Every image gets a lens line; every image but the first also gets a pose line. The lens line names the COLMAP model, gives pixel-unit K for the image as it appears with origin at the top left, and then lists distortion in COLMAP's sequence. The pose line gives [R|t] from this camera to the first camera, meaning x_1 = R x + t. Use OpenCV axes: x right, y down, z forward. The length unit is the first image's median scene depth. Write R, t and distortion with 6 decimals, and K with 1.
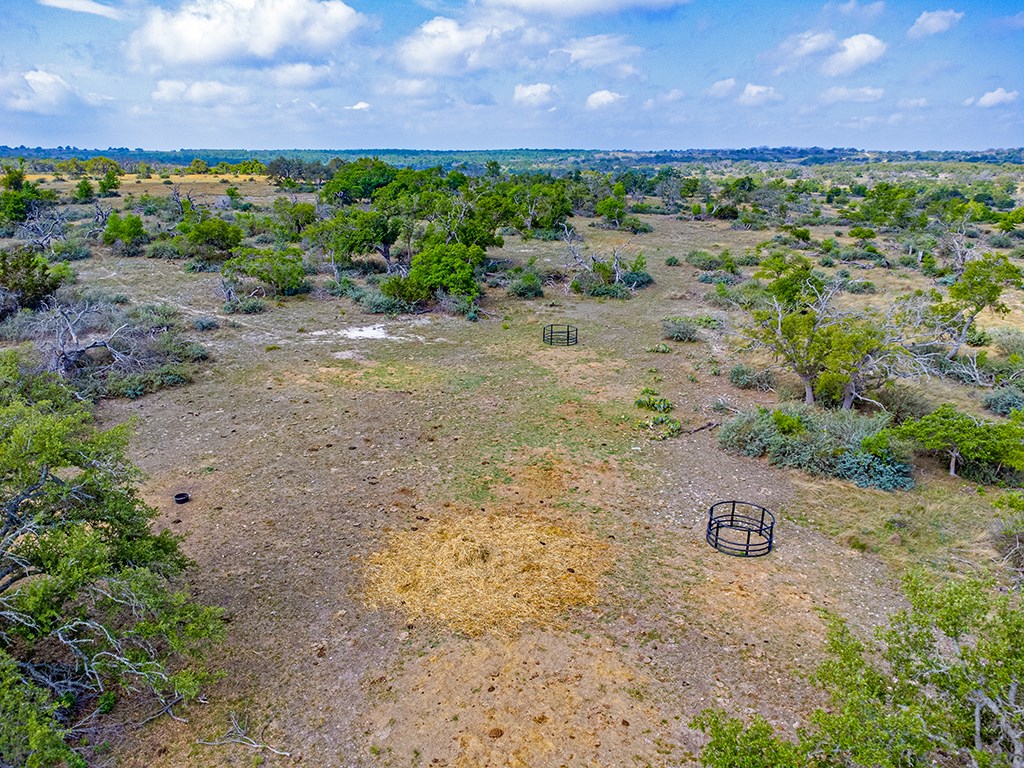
lens RADIAL K [[735.9, 0, 512.0], [0, 735.9, 384.0], [0, 0, 1]] dist [0.014631, -0.004140]
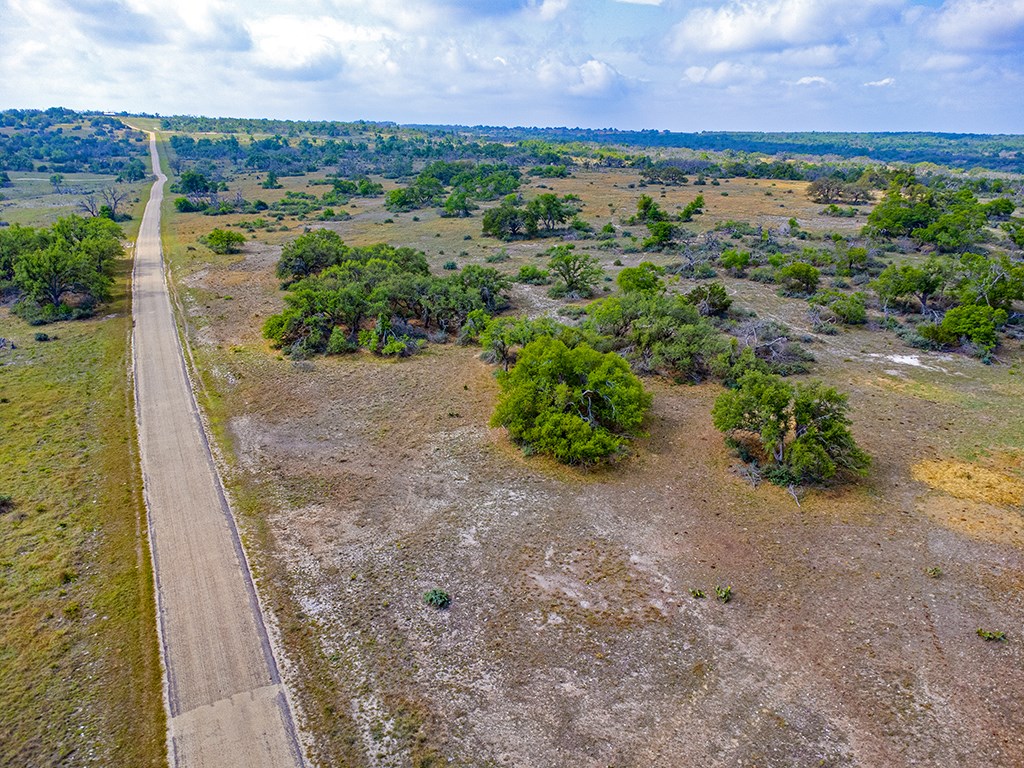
lens RADIAL K [[735.9, 0, 512.0], [0, 735.9, 384.0], [0, 0, 1]] dist [0.014631, -0.004140]
pose [[0.802606, 0.204649, -0.560306, 0.022873], [-0.190487, 0.978058, 0.084369, 0.008435], [0.565278, 0.039016, 0.823977, -0.753895]]
